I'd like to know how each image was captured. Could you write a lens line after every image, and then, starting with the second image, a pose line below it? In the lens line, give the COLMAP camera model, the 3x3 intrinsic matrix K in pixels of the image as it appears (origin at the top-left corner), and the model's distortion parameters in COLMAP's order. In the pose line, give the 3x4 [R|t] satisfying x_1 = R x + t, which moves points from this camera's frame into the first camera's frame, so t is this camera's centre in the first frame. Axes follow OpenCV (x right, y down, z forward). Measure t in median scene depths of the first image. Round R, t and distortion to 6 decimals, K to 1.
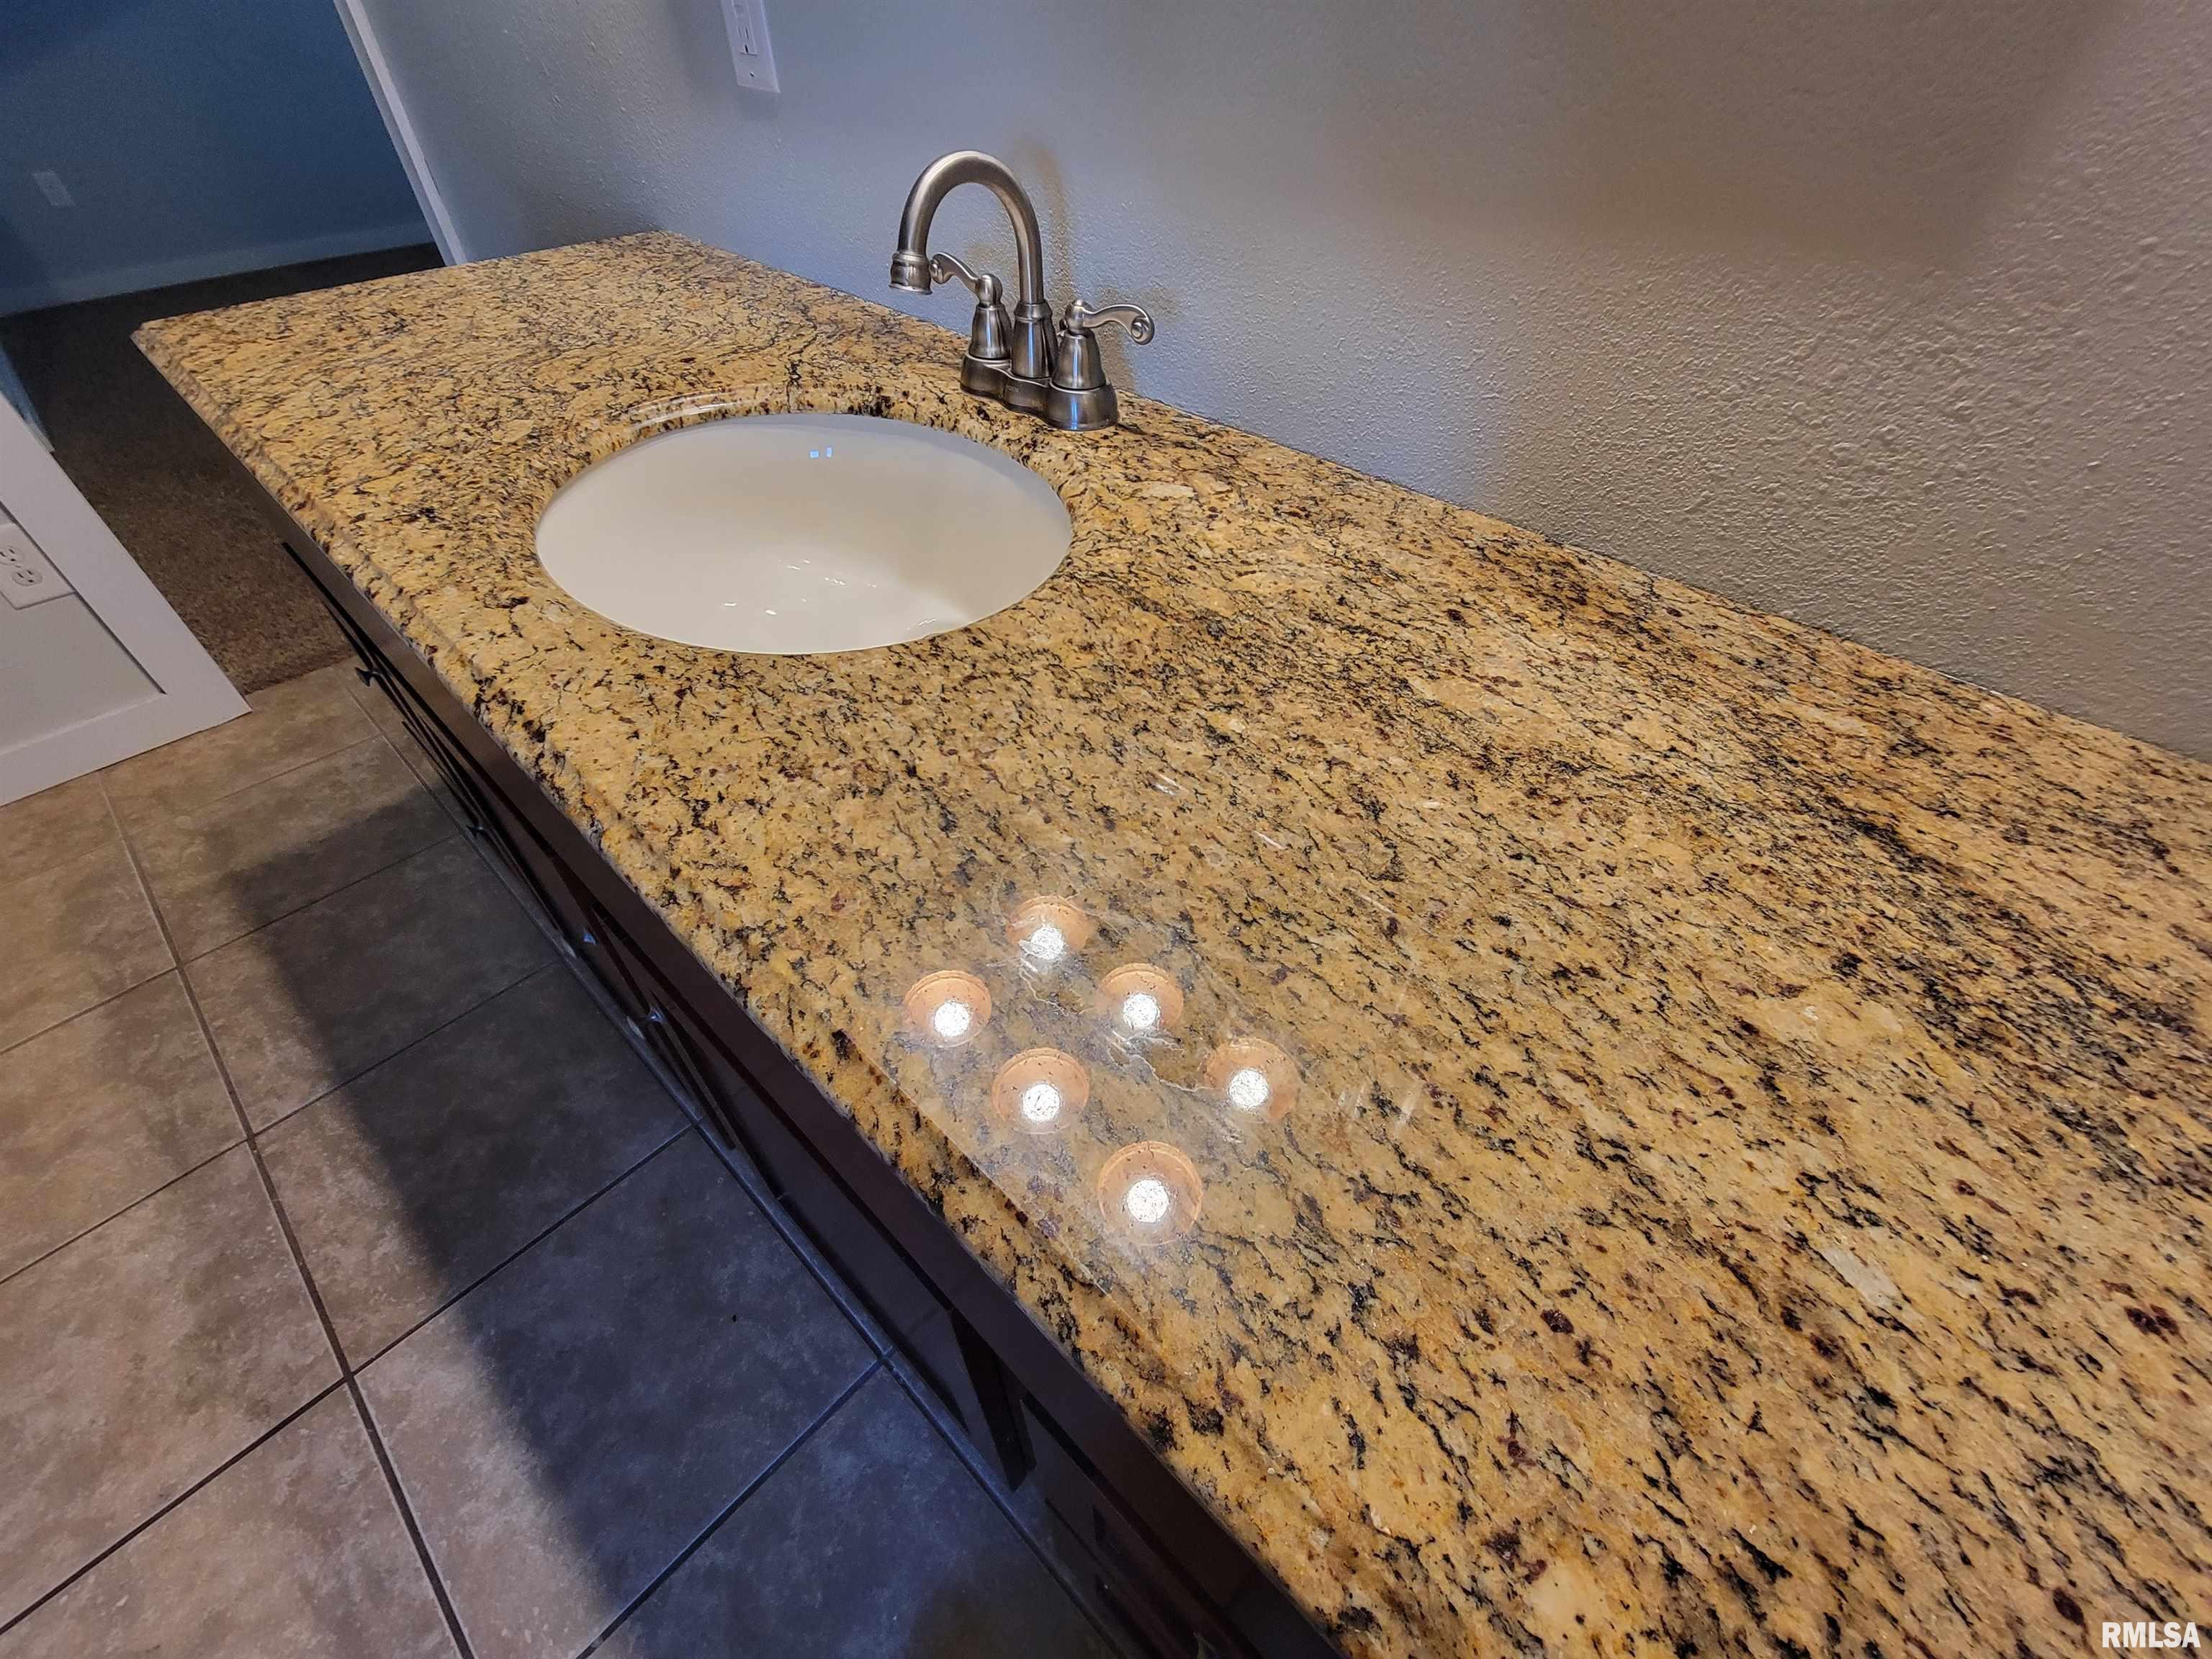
lens RADIAL K [[904.9, 0, 1116.3], [0, 904.9, 837.2], [0, 0, 1]] dist [0.000971, -0.002827]
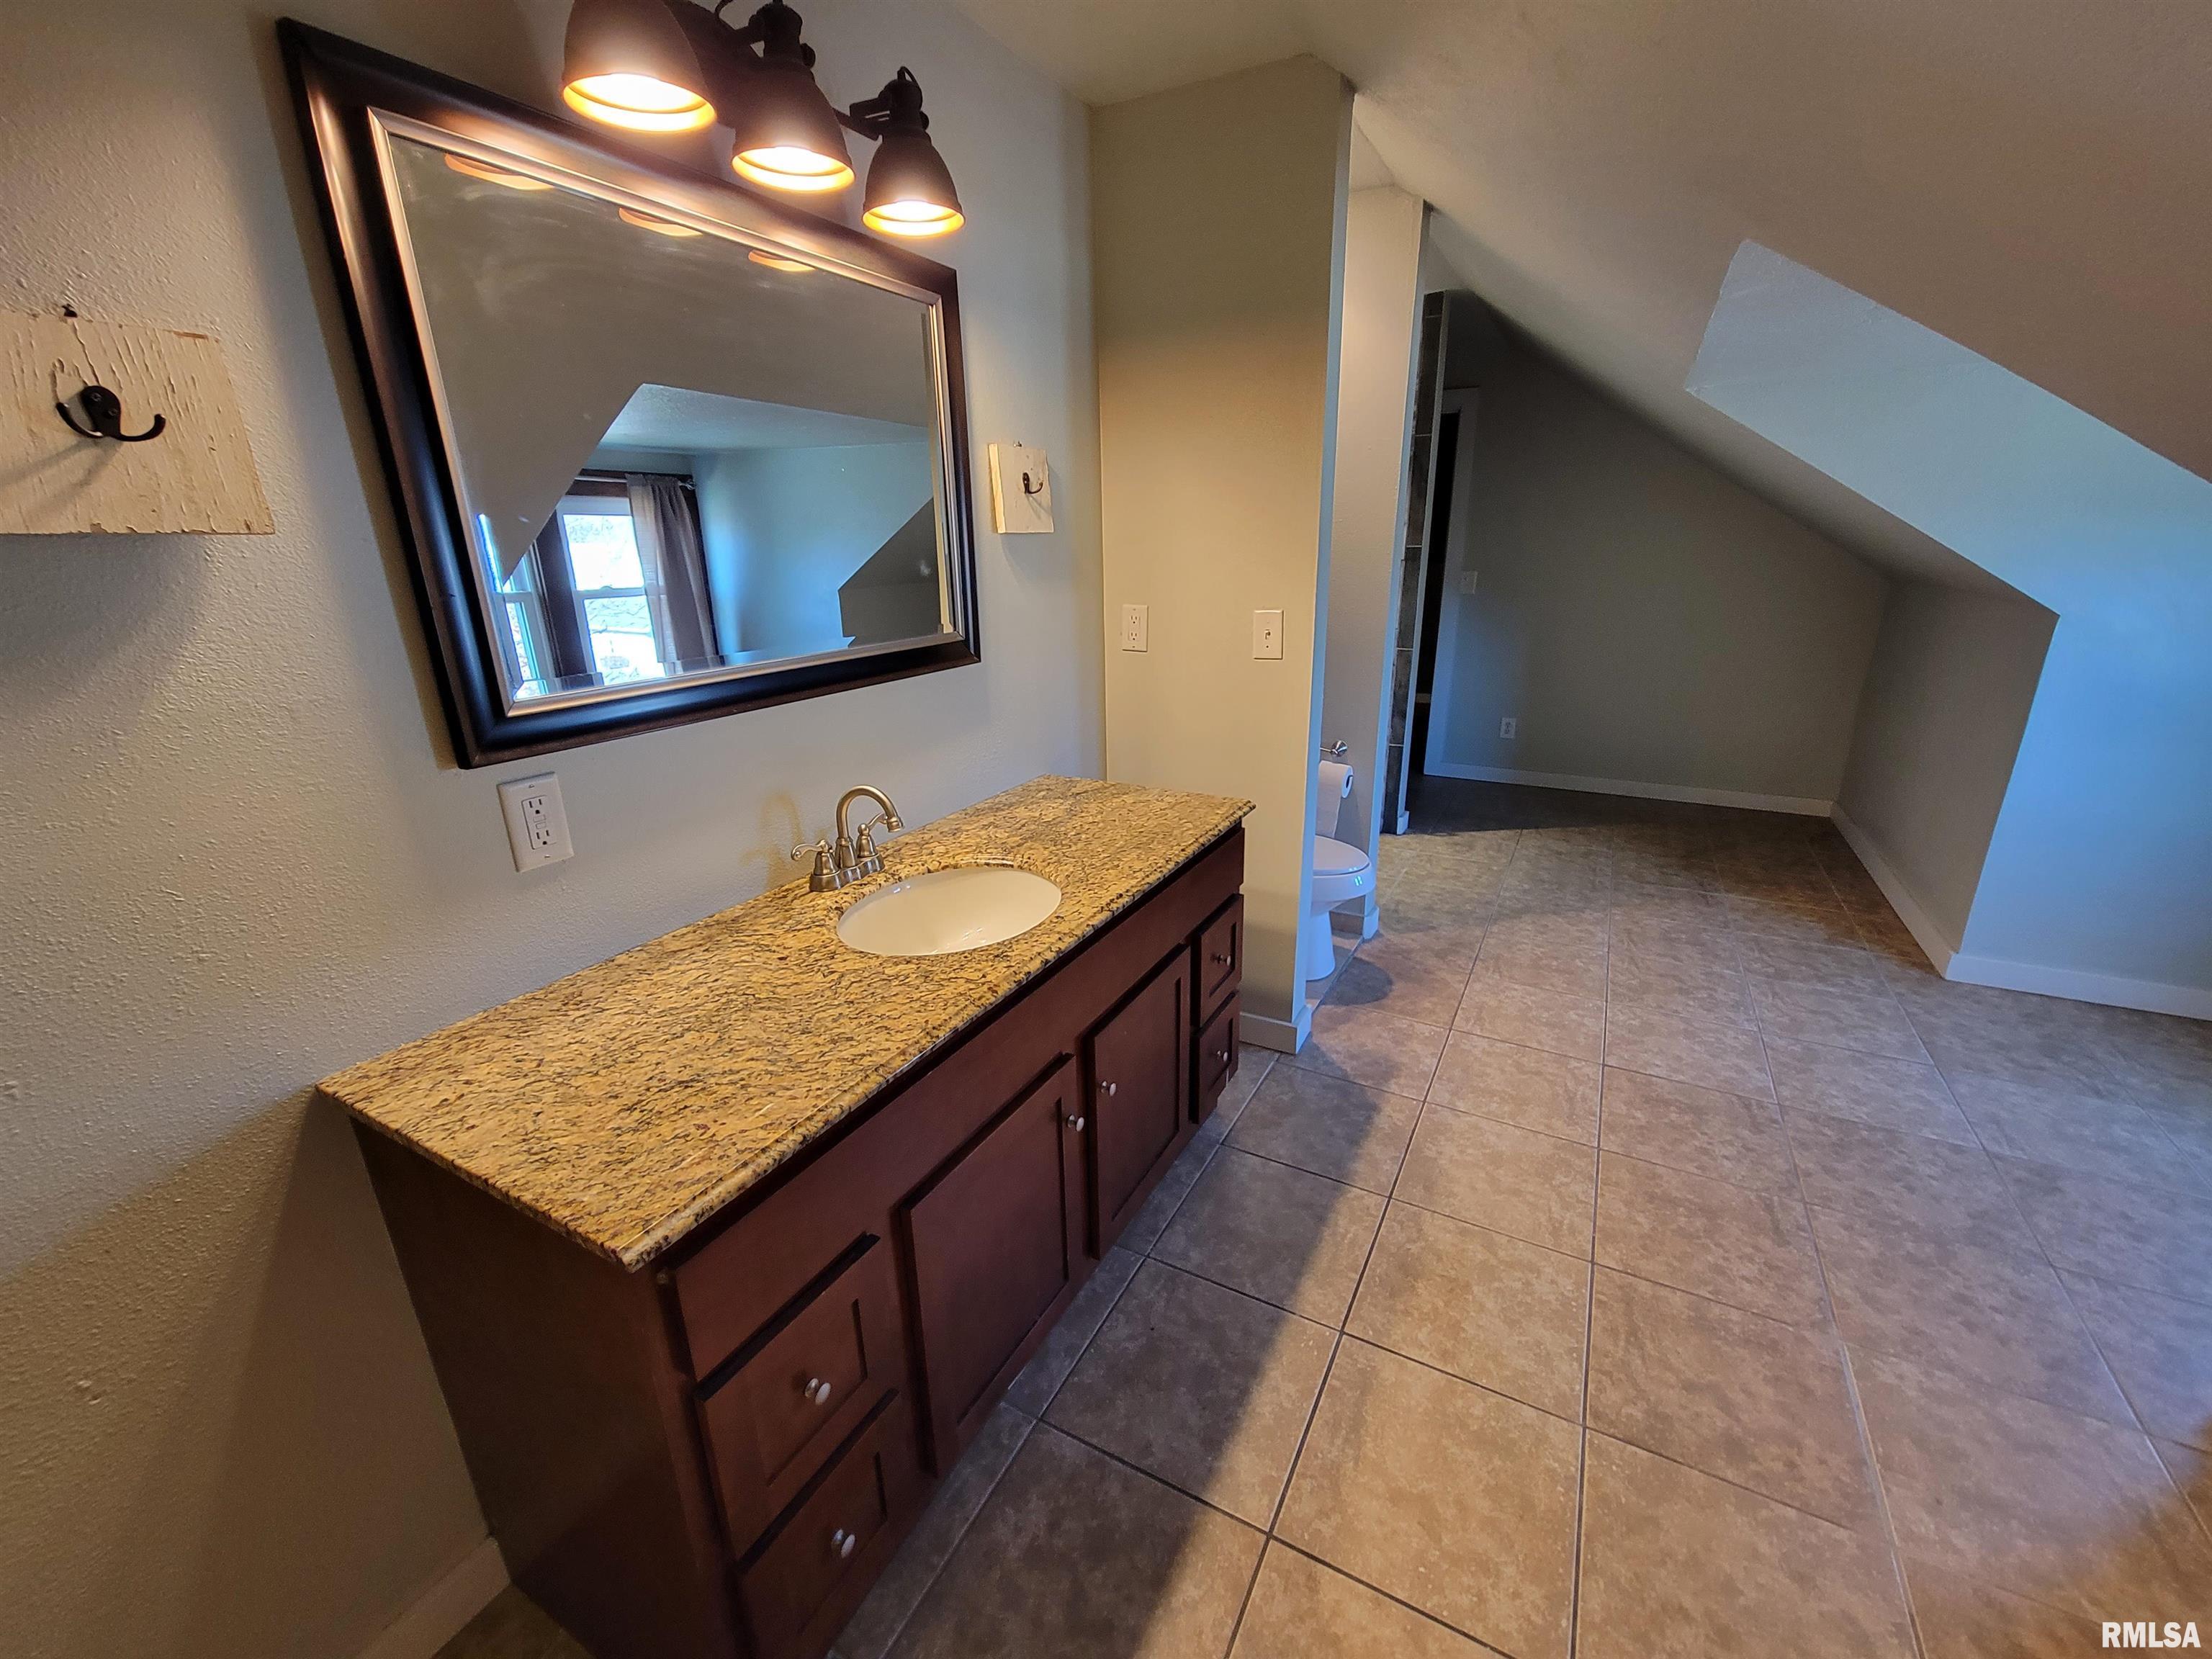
lens RADIAL K [[904.9, 0, 1116.3], [0, 904.9, 837.2], [0, 0, 1]] dist [0.000971, -0.002827]
pose [[-0.255050, -0.316713, 0.913588, -2.076743], [0.690229, 0.602046, 0.401404, -0.917680], [-0.677151, 0.732963, 0.065052, 0.351033]]
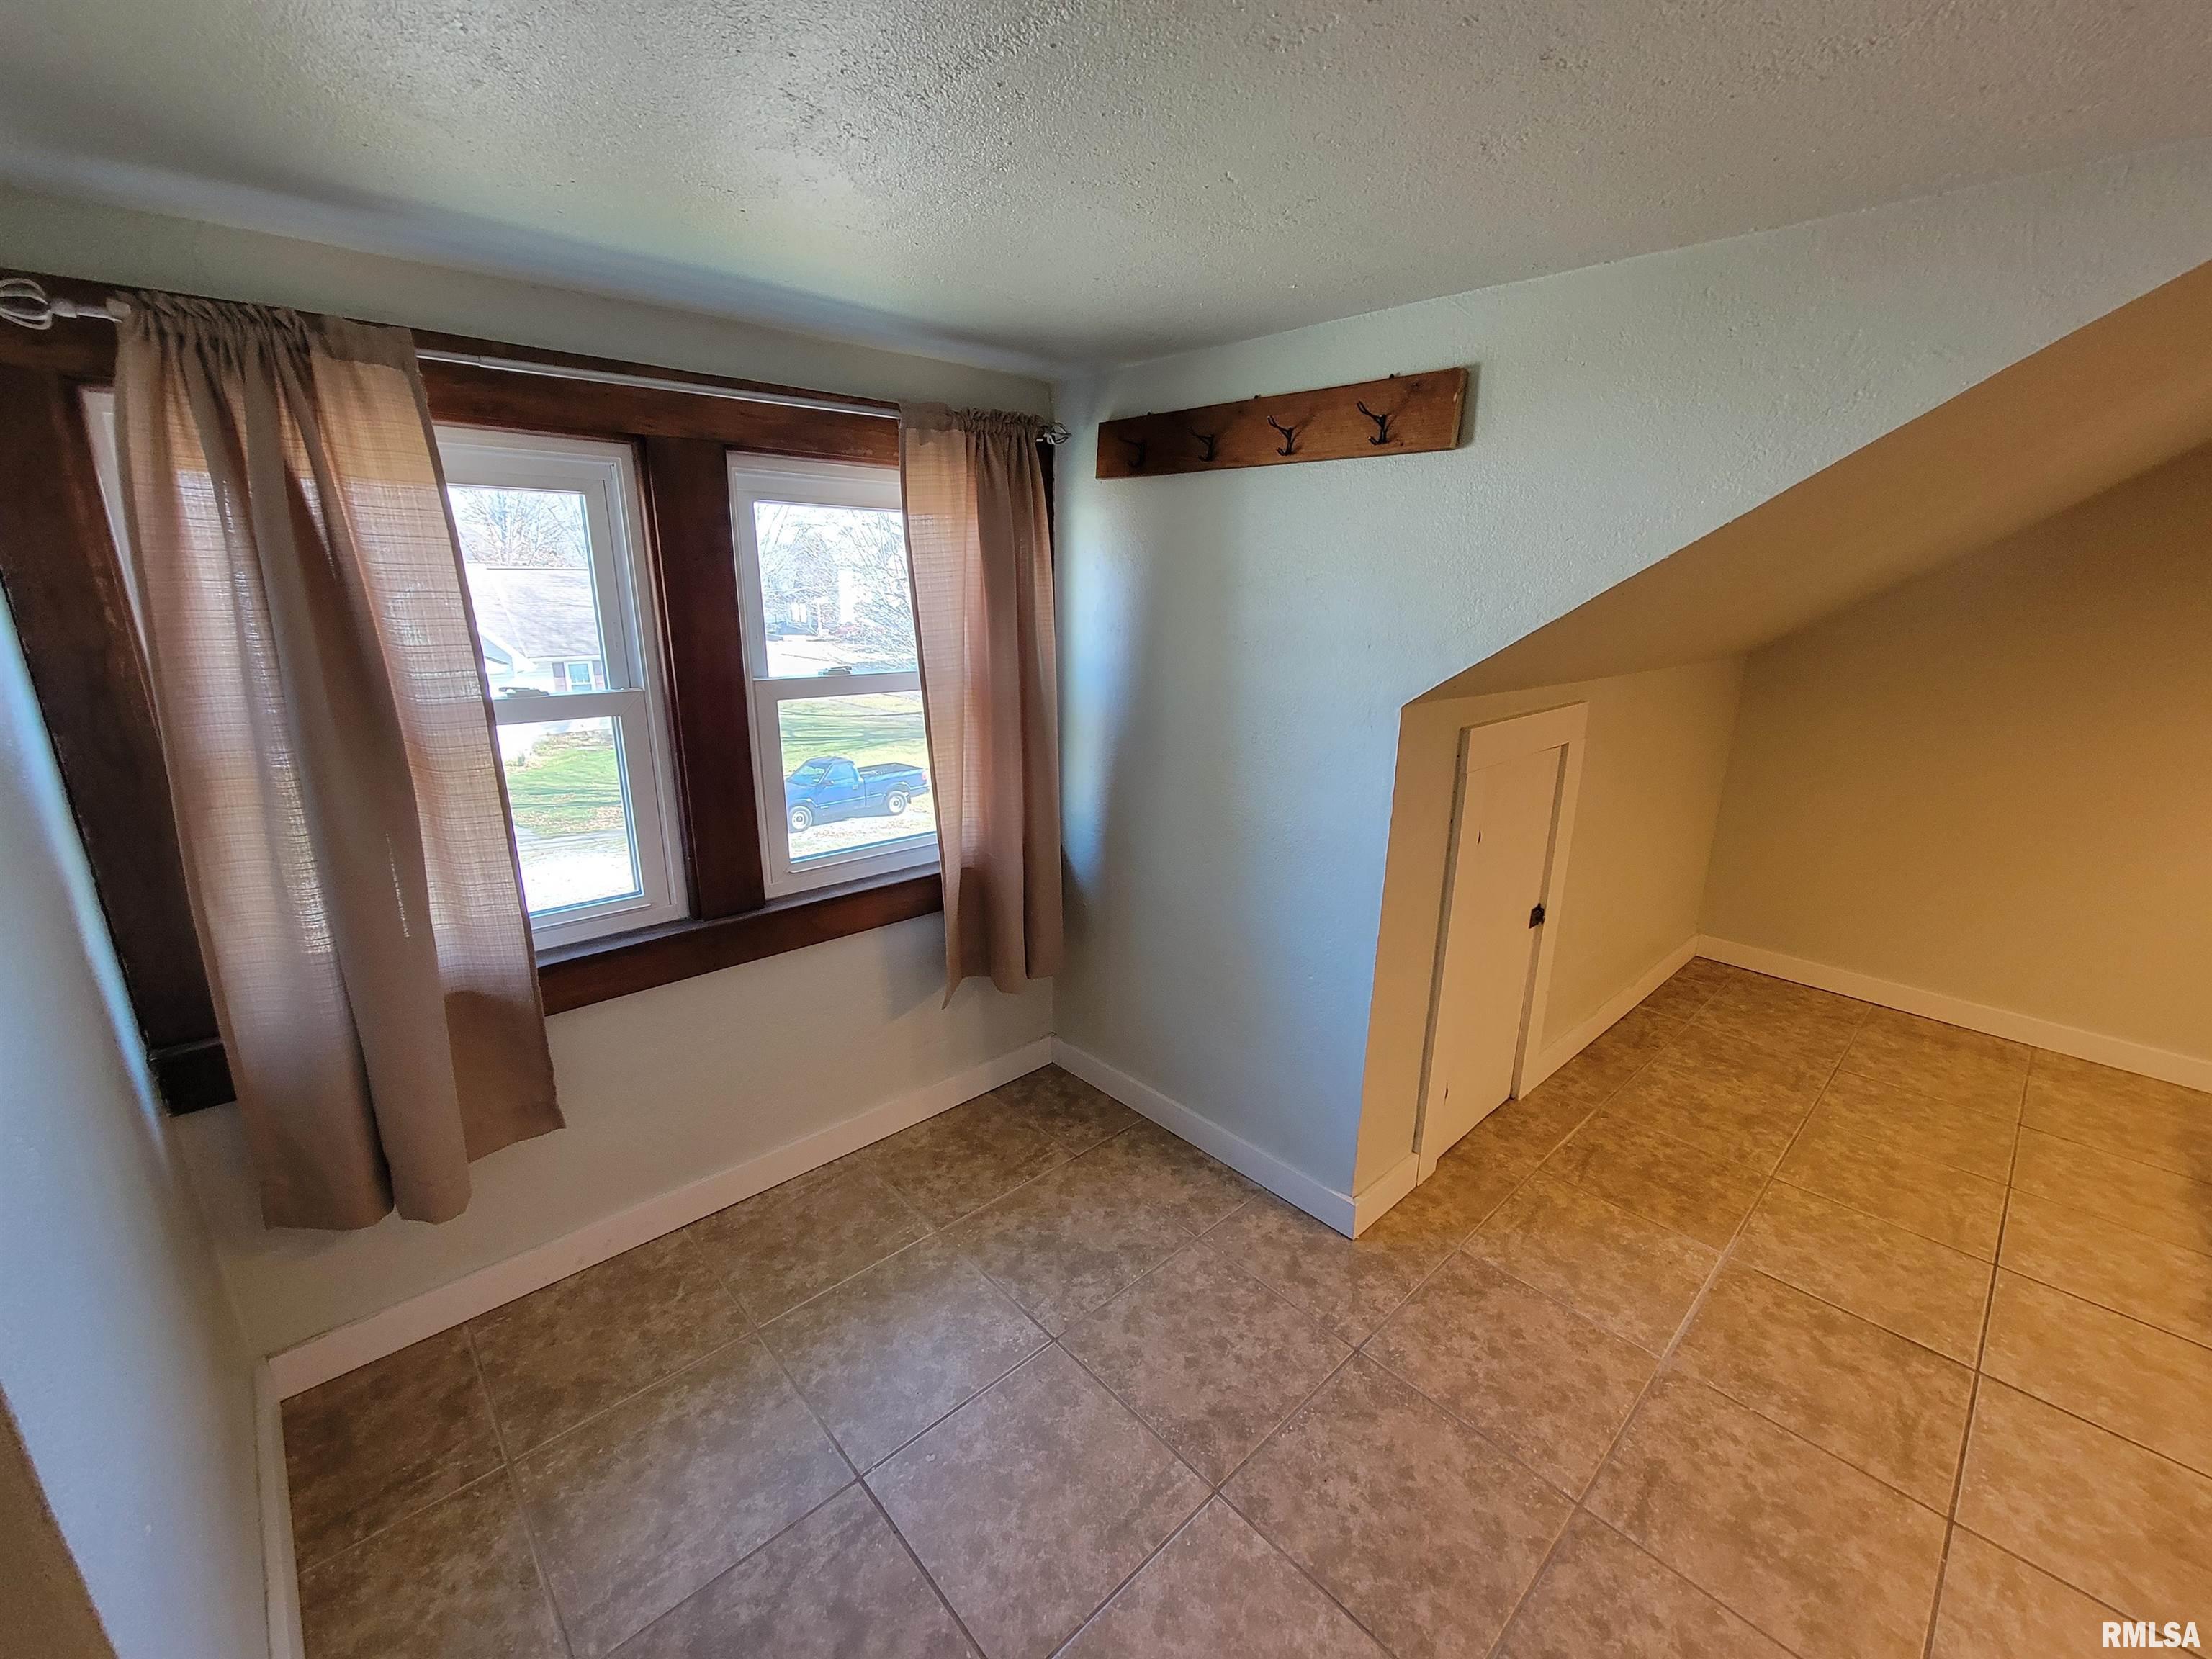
lens RADIAL K [[899.4, 0, 1118.3], [0, 899.4, 848.0], [0, 0, 1]] dist [0.000511, 0.000084]
pose [[-0.065899, 0.264940, -0.962010, 0.803981], [-0.712752, 0.662216, 0.231200, 1.359468], [0.698313, 0.700911, 0.145197, -1.823651]]
